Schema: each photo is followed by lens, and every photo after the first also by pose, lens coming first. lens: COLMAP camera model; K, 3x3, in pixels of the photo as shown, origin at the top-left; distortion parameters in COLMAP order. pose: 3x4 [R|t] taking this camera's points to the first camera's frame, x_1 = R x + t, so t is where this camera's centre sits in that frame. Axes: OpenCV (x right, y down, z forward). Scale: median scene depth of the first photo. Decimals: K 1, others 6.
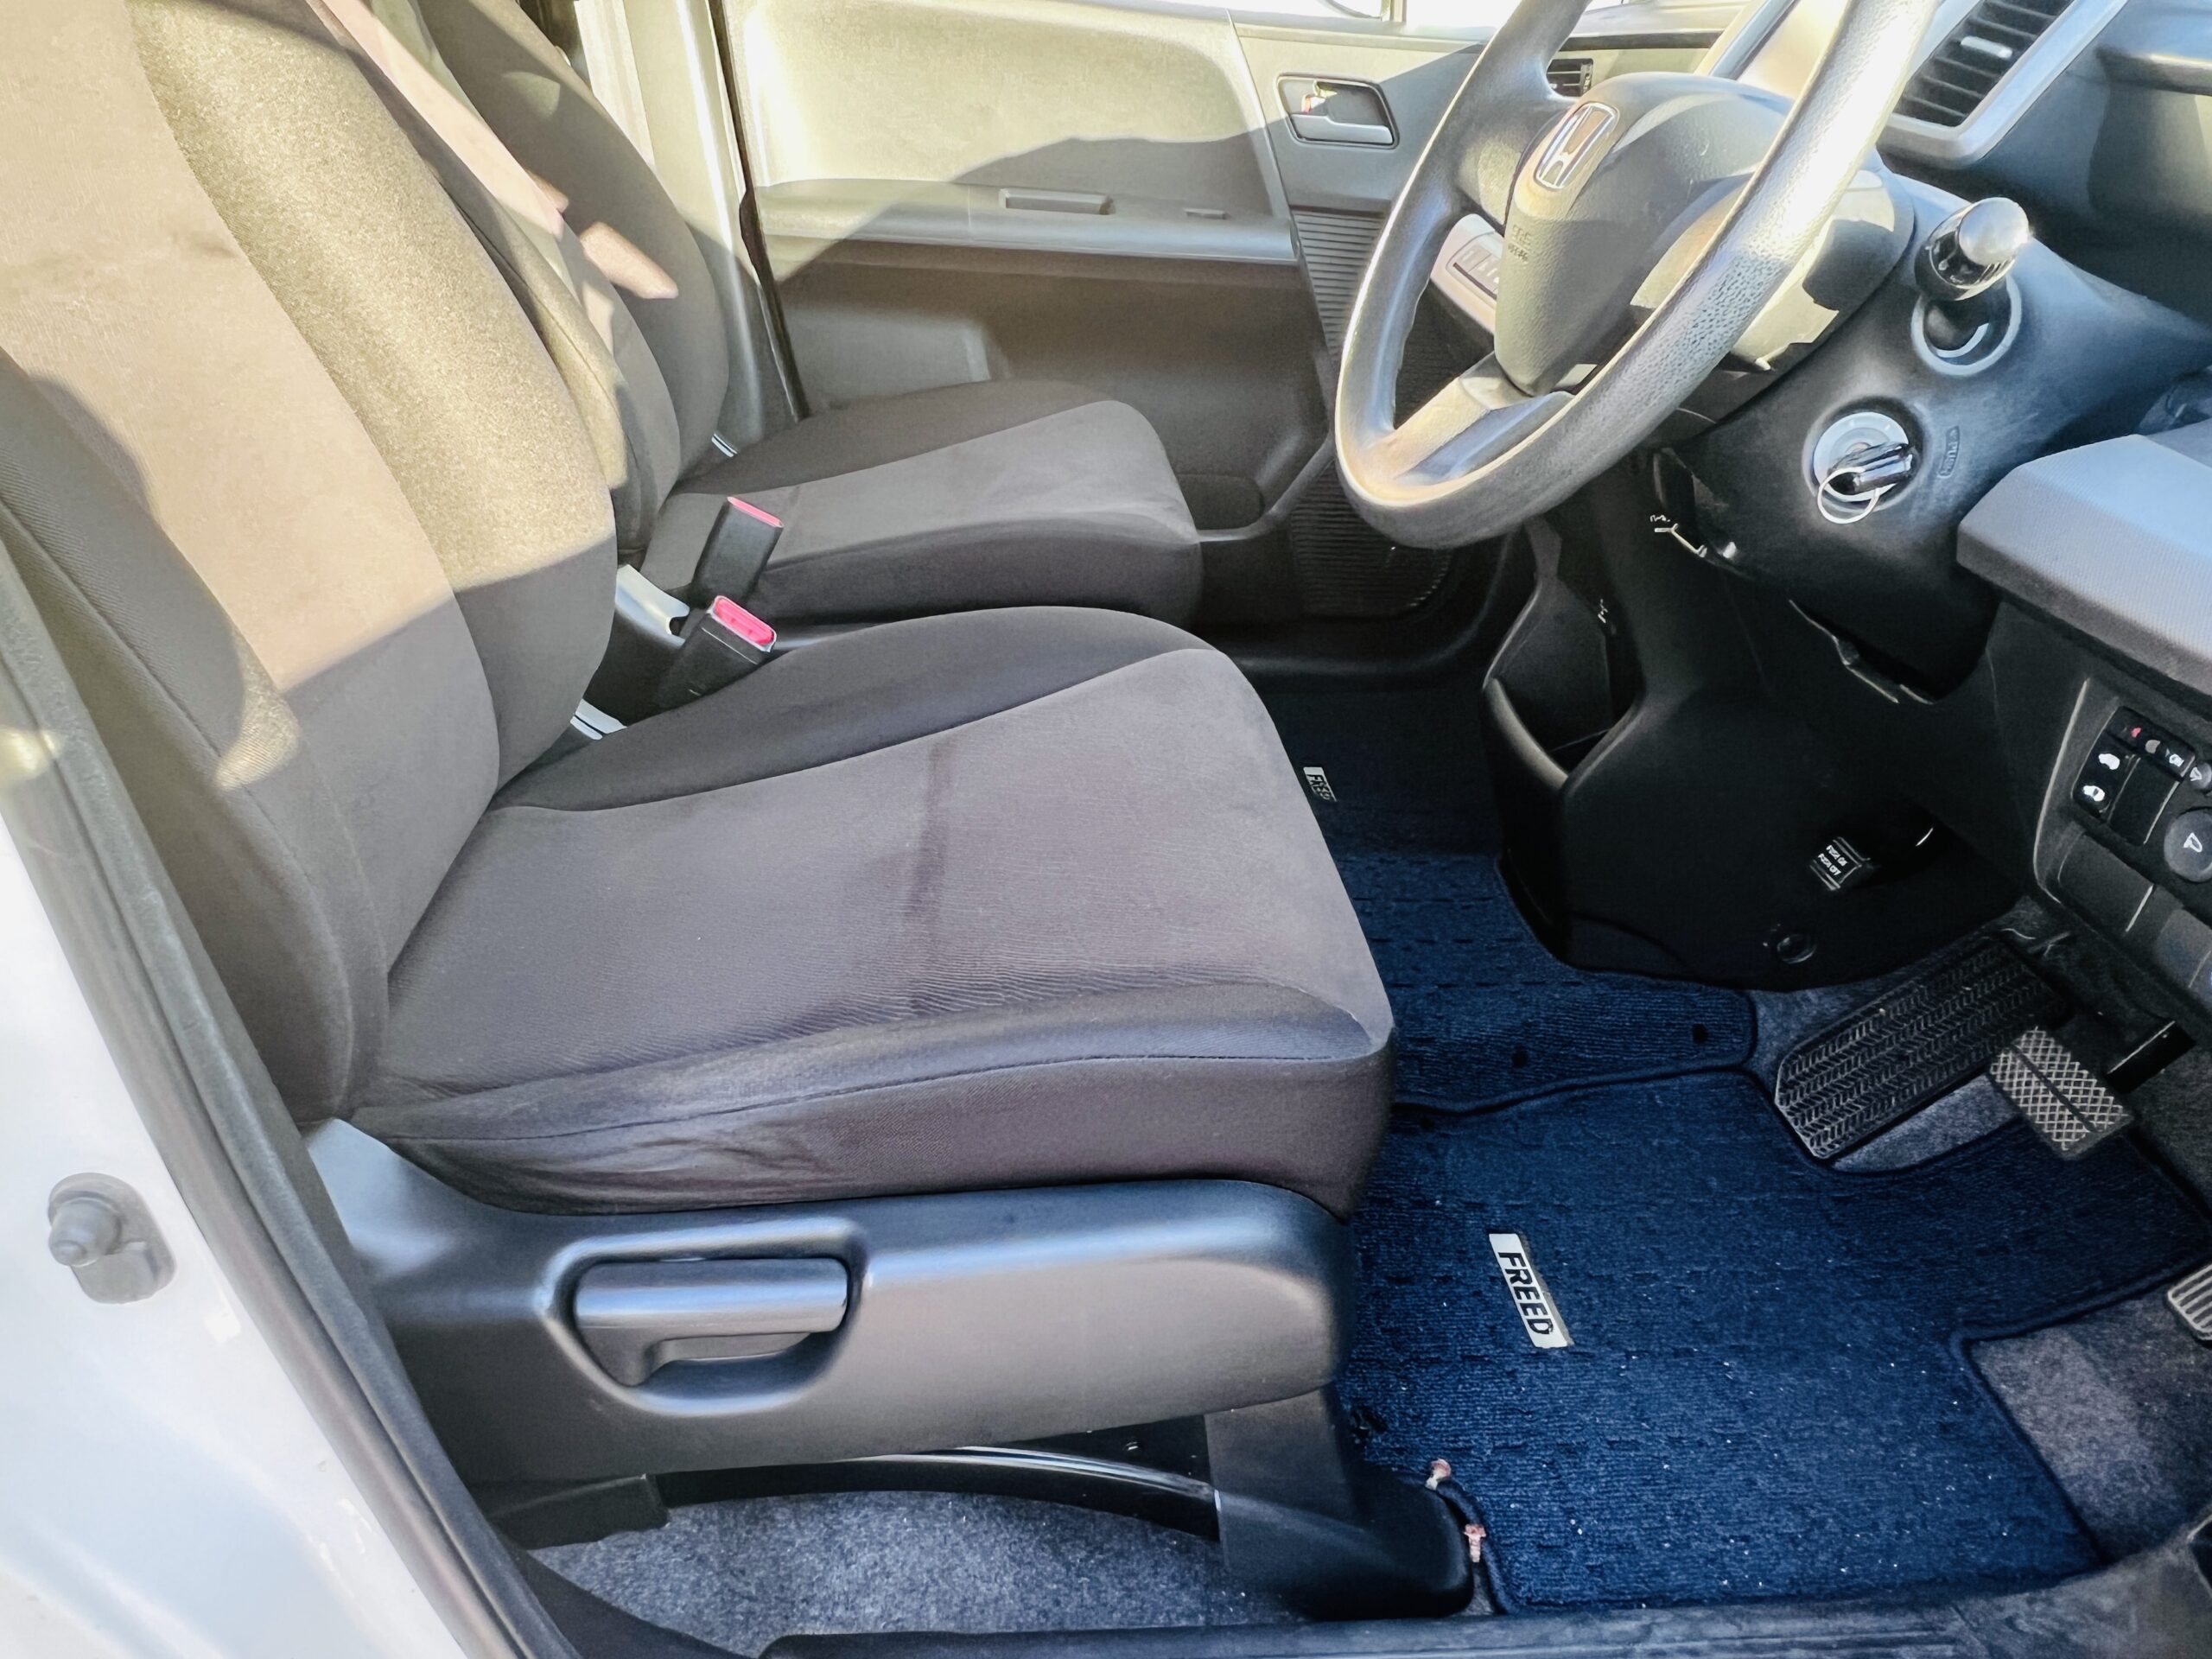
lens RADIAL K [[1503.5, 0, 1109.7], [0, 1503.5, 849.4], [0, 0, 1]] dist [-0.006852, 0.004261]
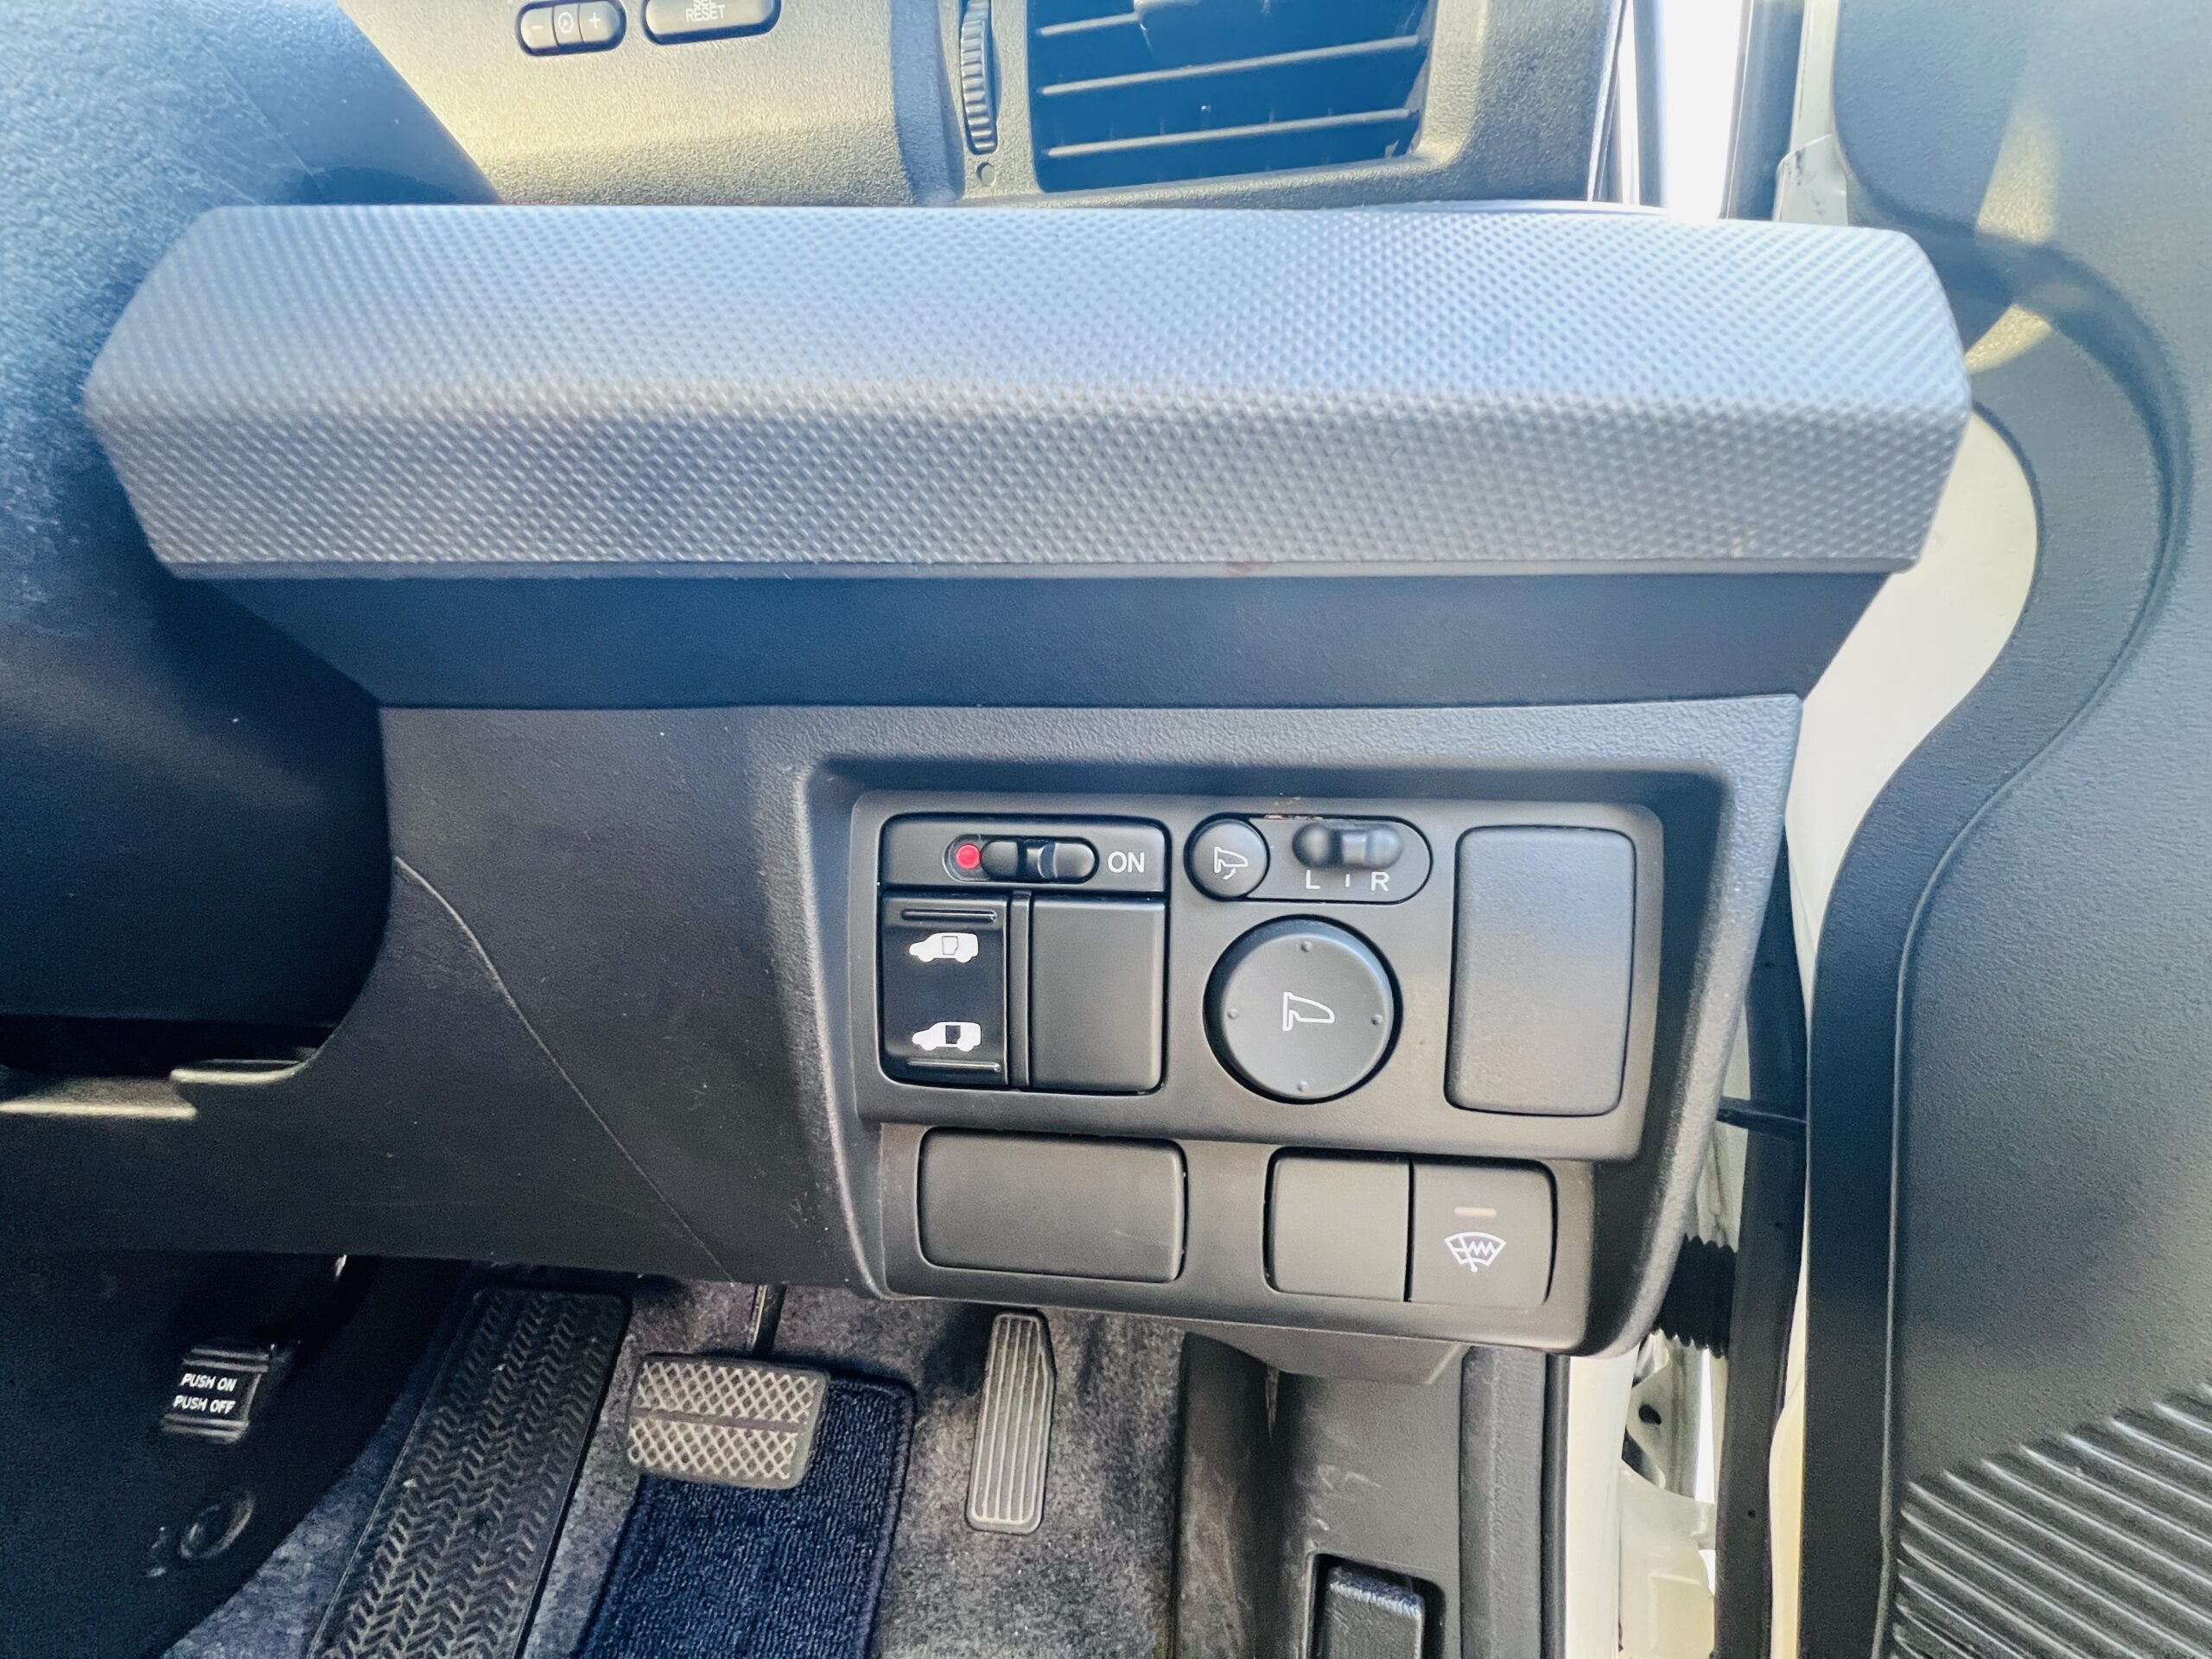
lens RADIAL K [[886.8, 0, 1100.8], [0, 886.8, 835.7], [0, 0, 1]] dist [-0.000252, -0.000230]
pose [[0.181266, -0.232387, 0.955583, 0.296792], [0.485864, 0.865974, 0.118431, -0.059140], [-0.855032, 0.442816, 0.269880, 0.573242]]
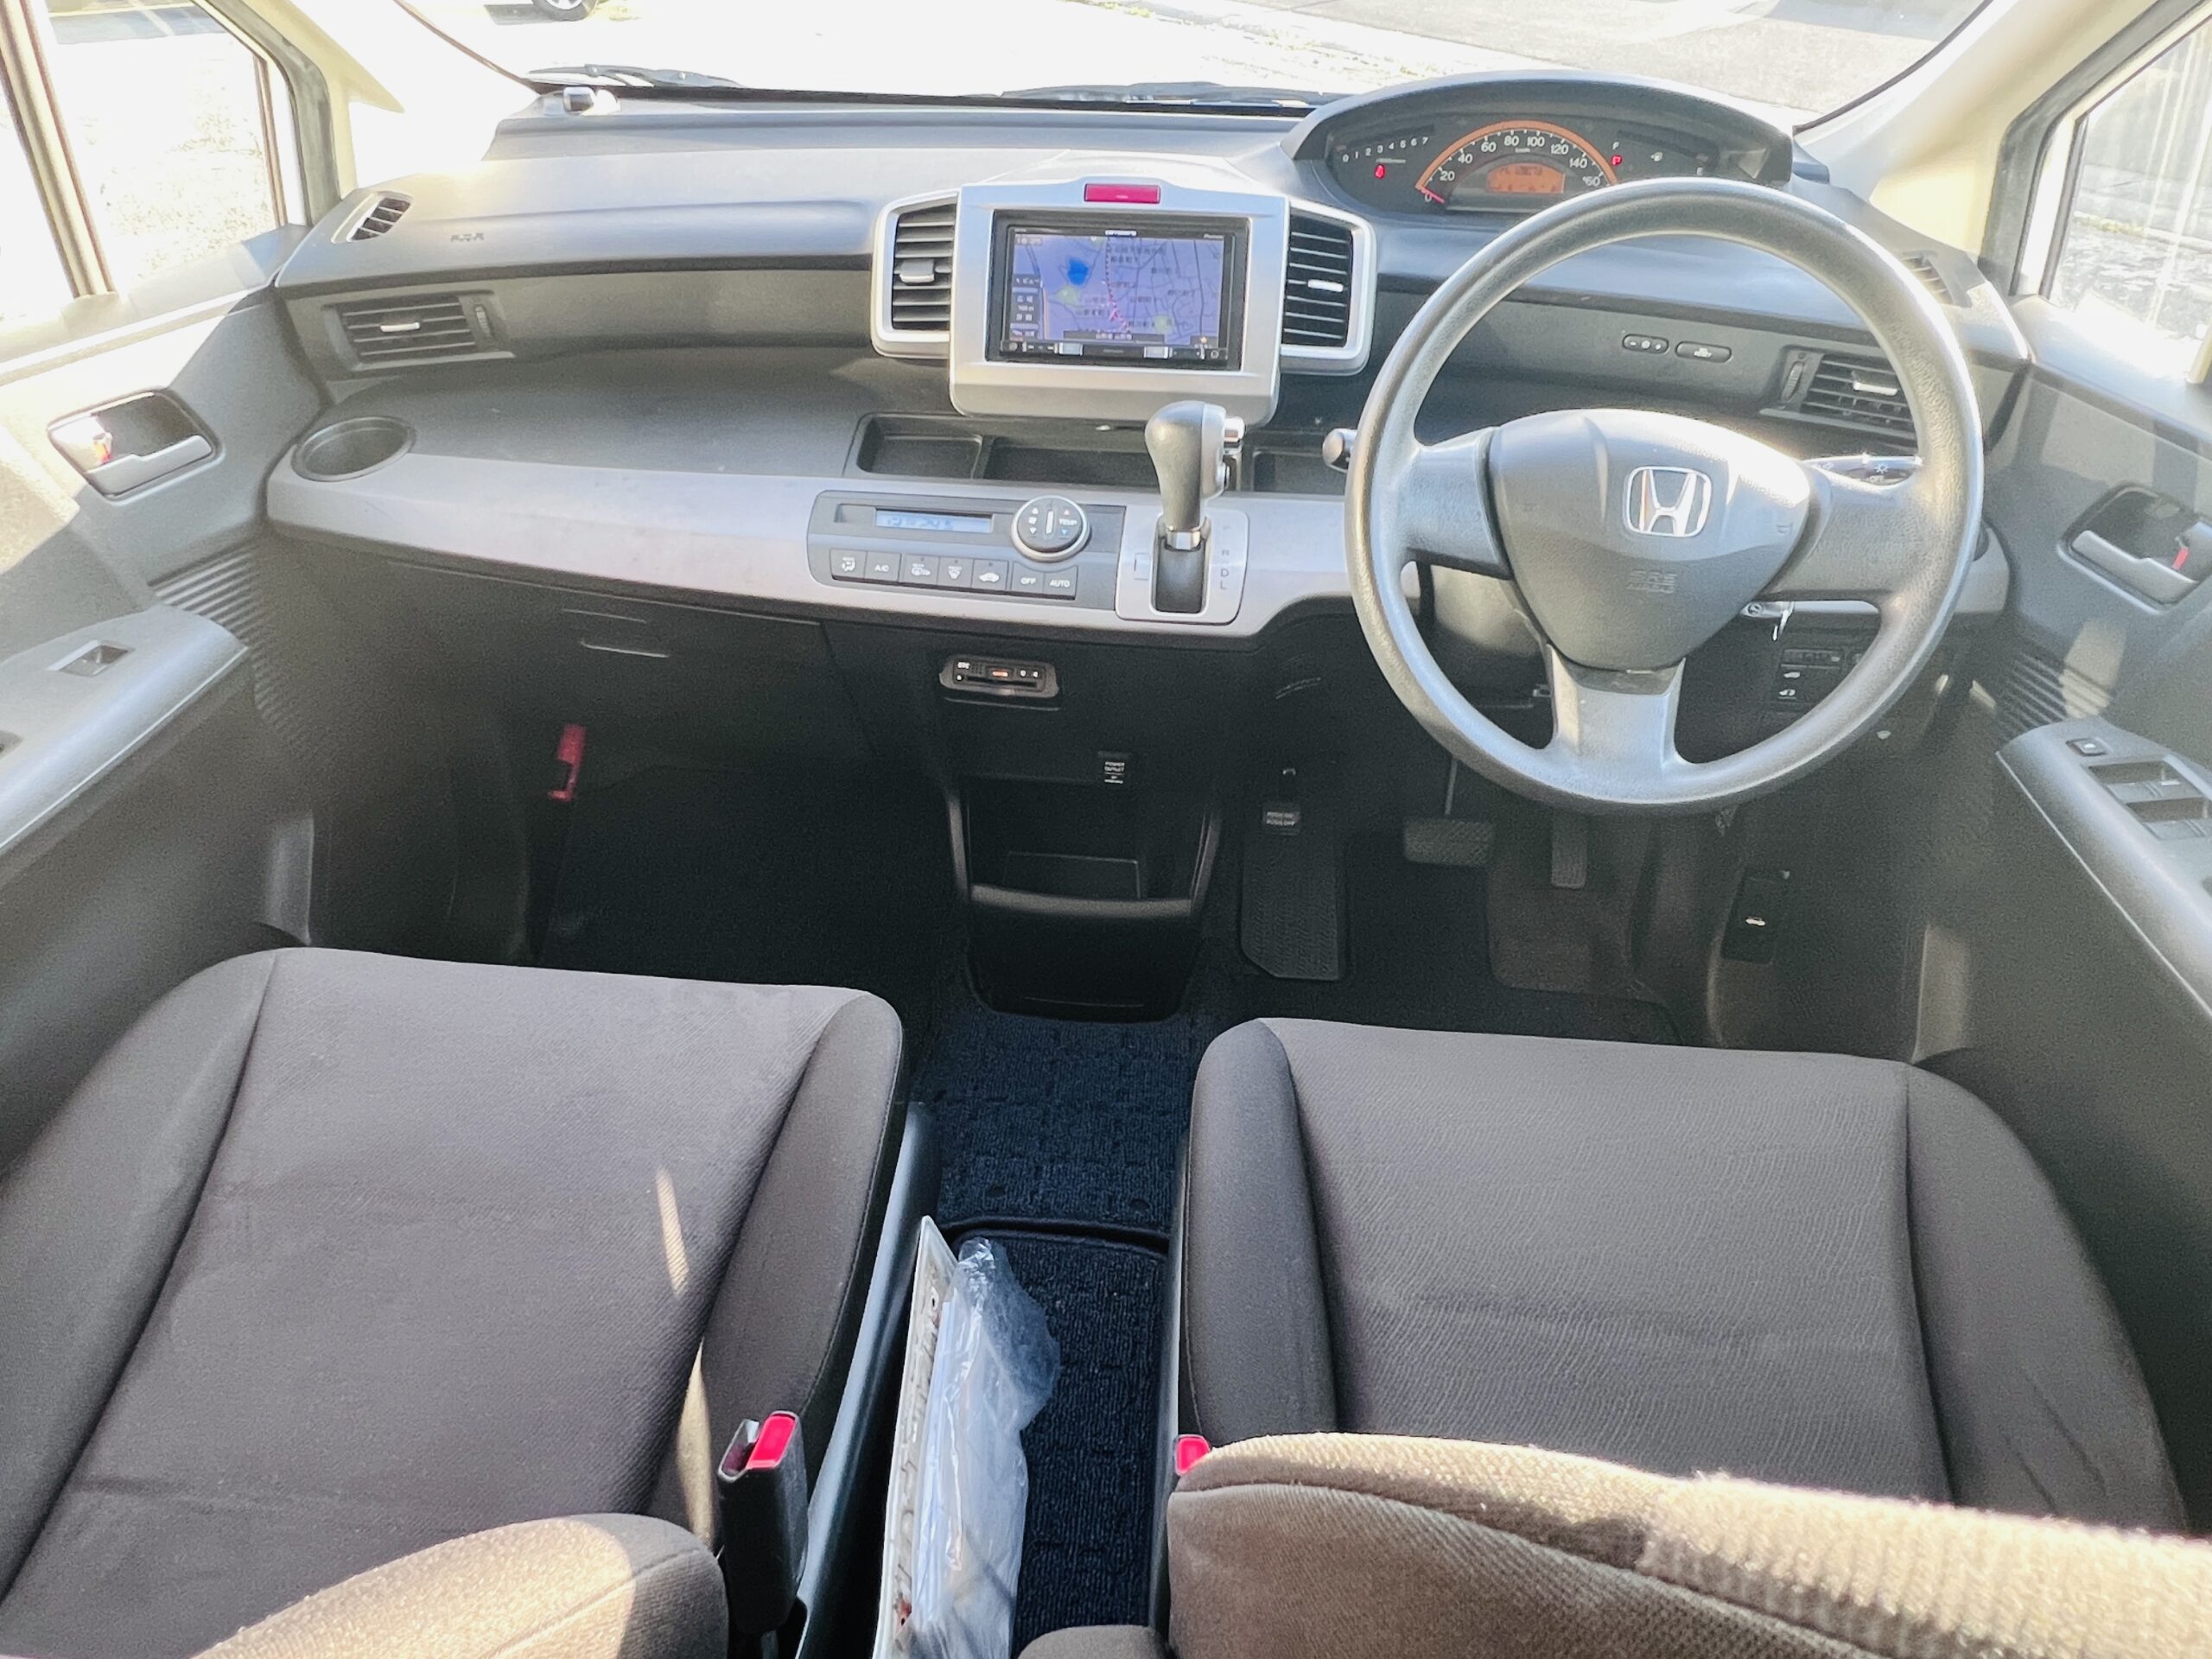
lens RADIAL K [[1357.8, 0, 1086.5], [0, 1357.8, 850.6], [0, 0, 1]] dist [0.001516, -0.006603]
pose [[0.163318, -0.602251, 0.781423, -0.610114], [0.478883, 0.740882, 0.470919, -0.724742], [-0.862553, 0.297300, 0.409407, 0.728695]]
